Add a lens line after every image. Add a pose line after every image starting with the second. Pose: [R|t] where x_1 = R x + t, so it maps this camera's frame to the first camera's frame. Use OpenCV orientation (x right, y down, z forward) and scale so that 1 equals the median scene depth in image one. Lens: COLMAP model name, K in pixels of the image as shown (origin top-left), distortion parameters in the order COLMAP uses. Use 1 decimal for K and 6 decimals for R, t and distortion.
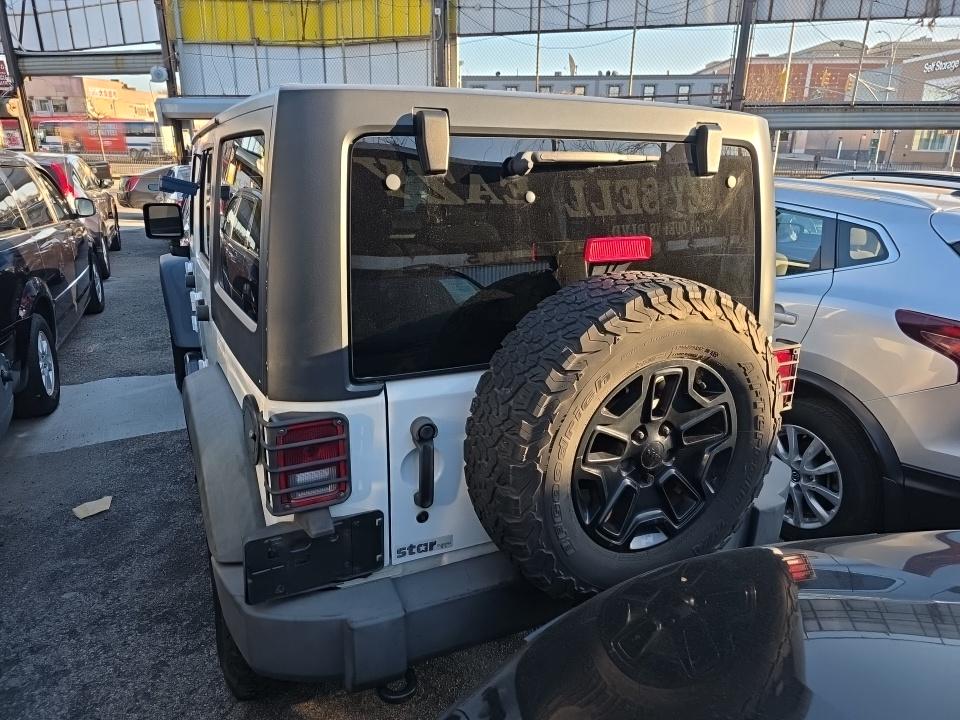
lens RADIAL K [[650.9, 0, 472.3], [0, 650.9, 359.1], [0, 0, 1]] dist [0.068366, -0.060881]
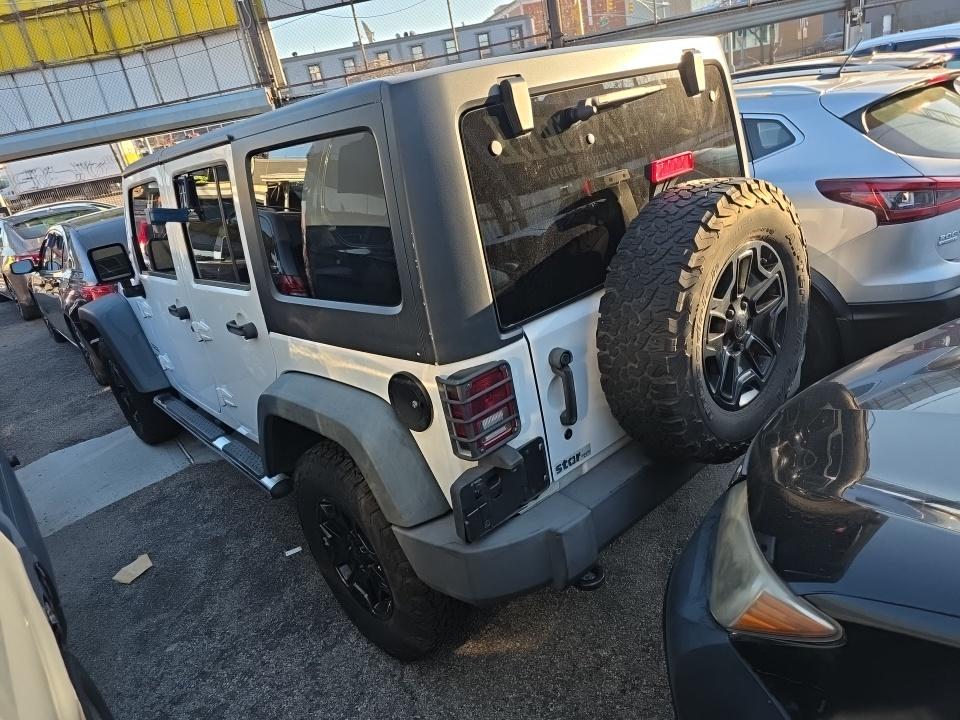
lens RADIAL K [[651.7, 0, 482.7], [0, 651.7, 362.4], [0, 0, 1]] dist [0.076091, -0.064525]
pose [[0.942229, -0.271357, 0.196390, -0.427547], [0.262383, 0.962358, 0.070868, -0.002141], [-0.208228, -0.015245, 0.977961, -0.097857]]
